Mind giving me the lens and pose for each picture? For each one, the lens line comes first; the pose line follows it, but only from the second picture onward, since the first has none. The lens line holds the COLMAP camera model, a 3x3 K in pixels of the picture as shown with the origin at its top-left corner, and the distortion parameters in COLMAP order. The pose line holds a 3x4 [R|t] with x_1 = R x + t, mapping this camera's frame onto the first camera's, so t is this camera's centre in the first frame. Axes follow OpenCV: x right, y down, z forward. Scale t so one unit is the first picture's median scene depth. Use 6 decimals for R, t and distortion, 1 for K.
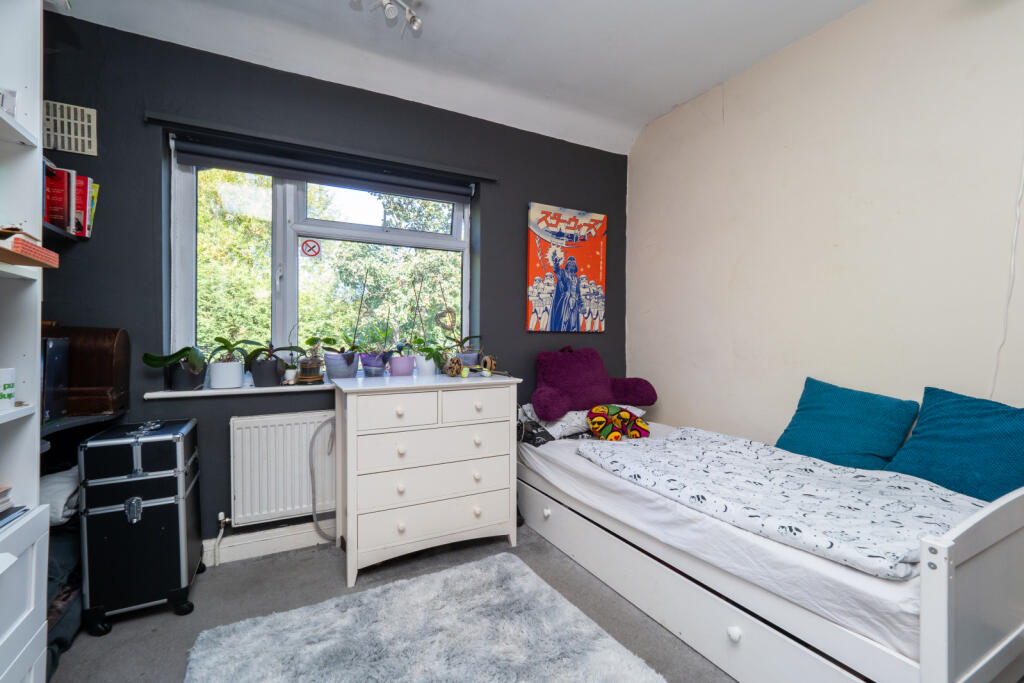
lens RADIAL K [[438.9, 0, 513.6], [0, 438.9, 336.6], [0, 0, 1]] dist [0.000405, -0.000403]
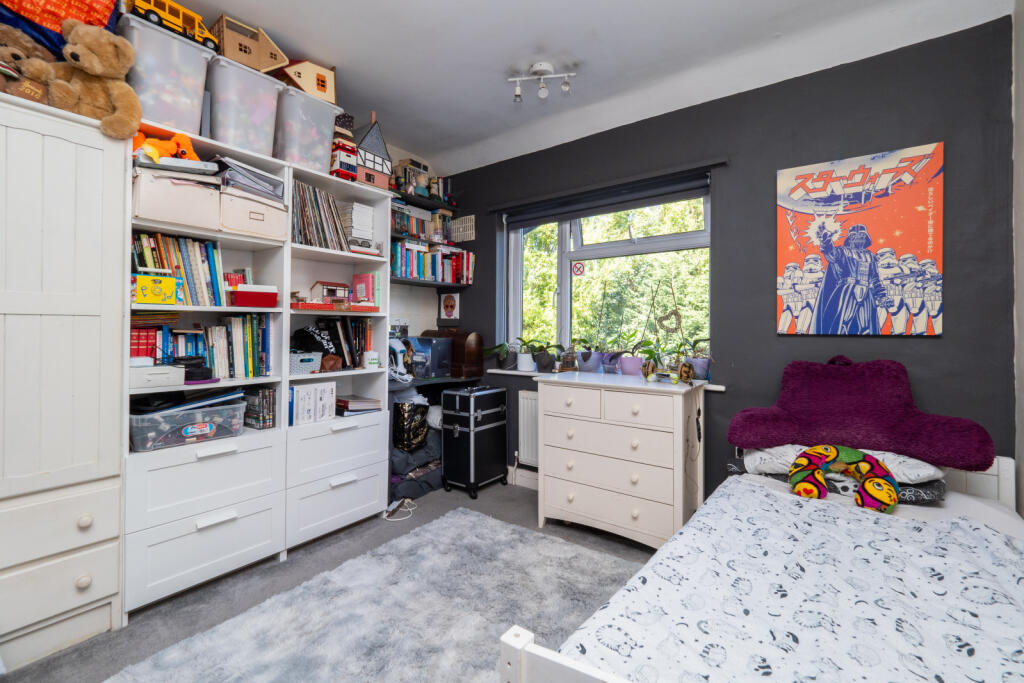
lens RADIAL K [[450.4, 0, 509.4], [0, 450.4, 320.0], [0, 0, 1]] dist [0.000330, -0.000317]
pose [[0.426007, -0.018468, -0.904531, 0.553872], [0.000674, 0.999798, -0.020095, -0.021401], [0.904720, 0.007951, 0.425933, 0.217491]]
